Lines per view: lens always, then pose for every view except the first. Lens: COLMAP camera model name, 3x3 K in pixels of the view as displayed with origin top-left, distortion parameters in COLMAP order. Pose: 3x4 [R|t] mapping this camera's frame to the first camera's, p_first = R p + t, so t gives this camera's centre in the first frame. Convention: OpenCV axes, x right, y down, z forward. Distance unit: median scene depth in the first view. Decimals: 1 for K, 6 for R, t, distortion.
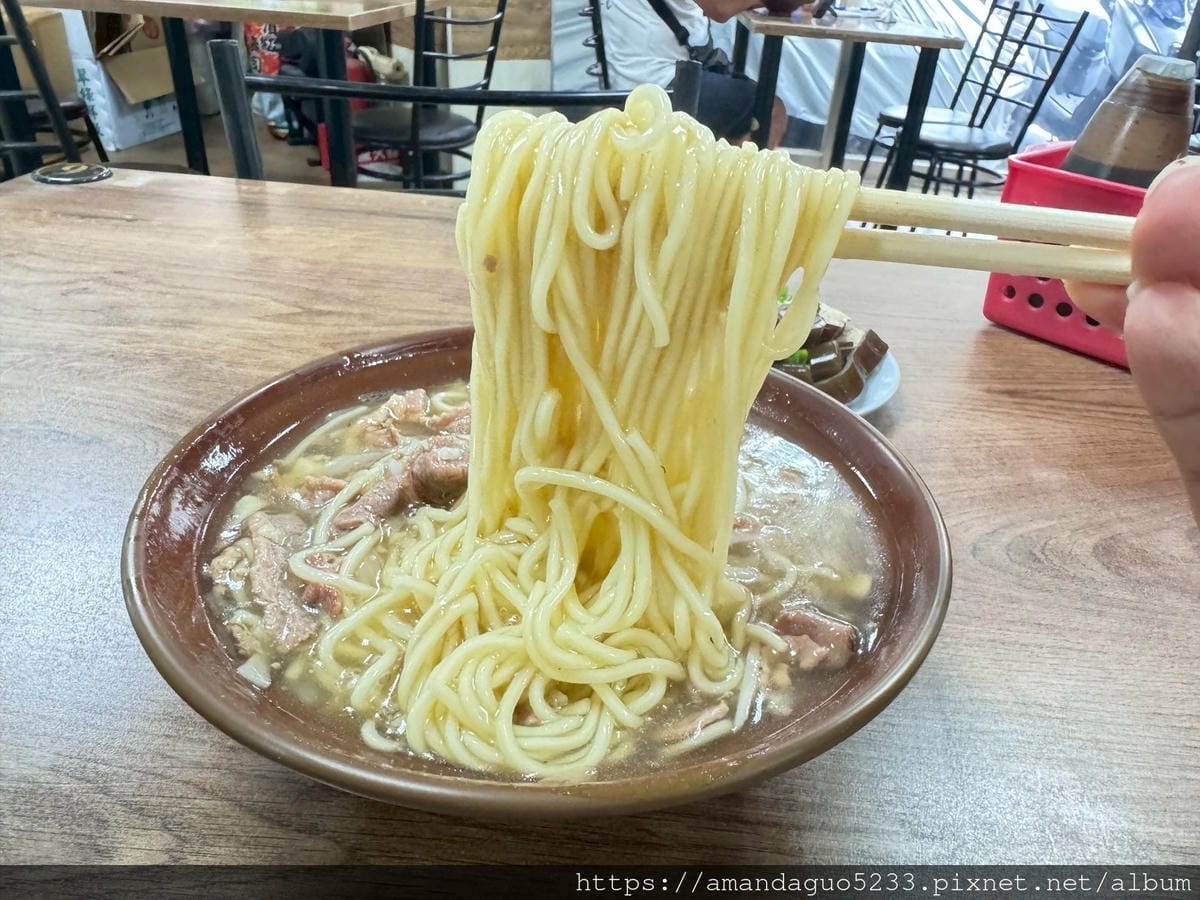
lens RADIAL K [[851.3, 0, 623.0], [0, 851.3, 445.8], [0, 0, 1]] dist [-0.004774, 0.005352]
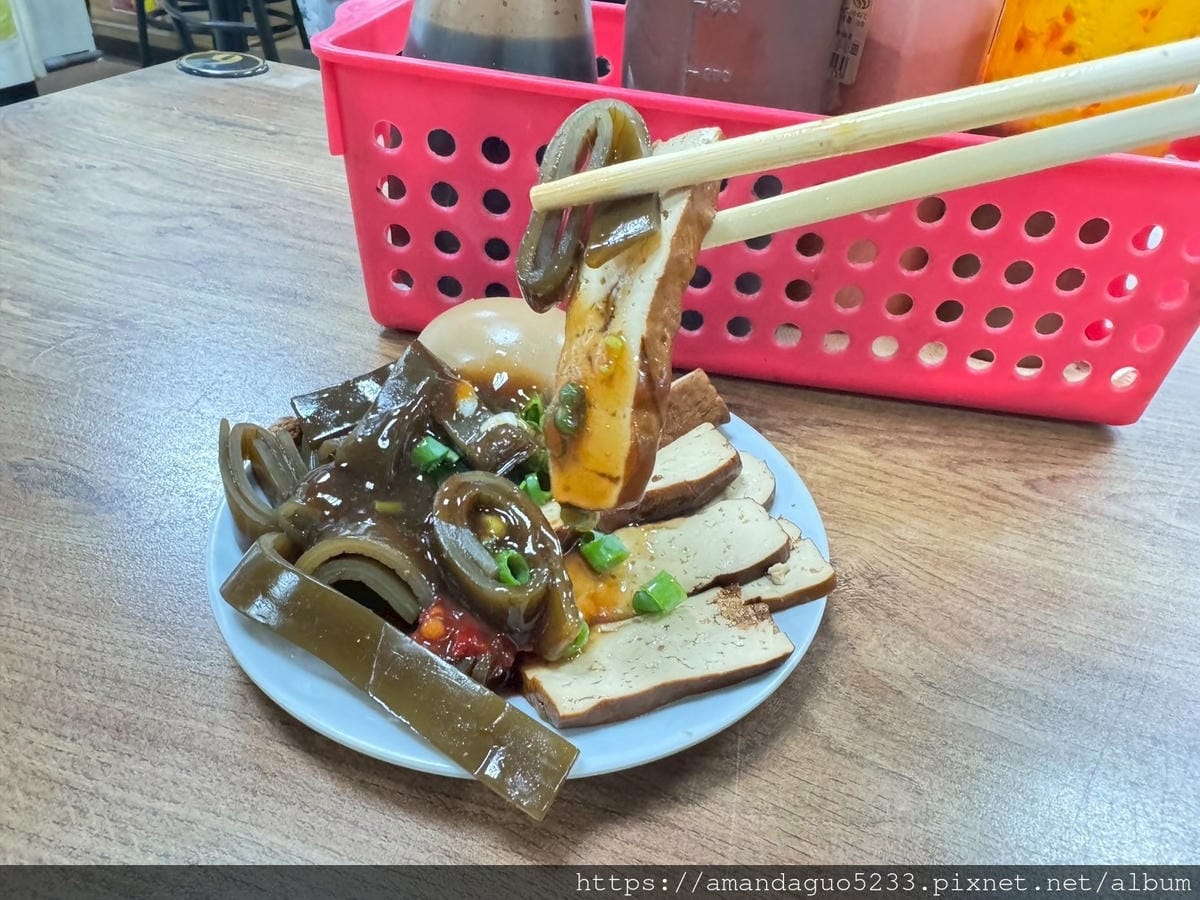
lens RADIAL K [[851.3, 0, 648.4], [0, 851.3, 447.1], [0, 0, 1]] dist [-0.004774, 0.005352]
pose [[0.979490, 0.149440, -0.135158, -0.114652], [-0.138180, 0.986380, 0.089225, -0.130513], [0.146651, -0.068719, 0.986798, 0.338742]]
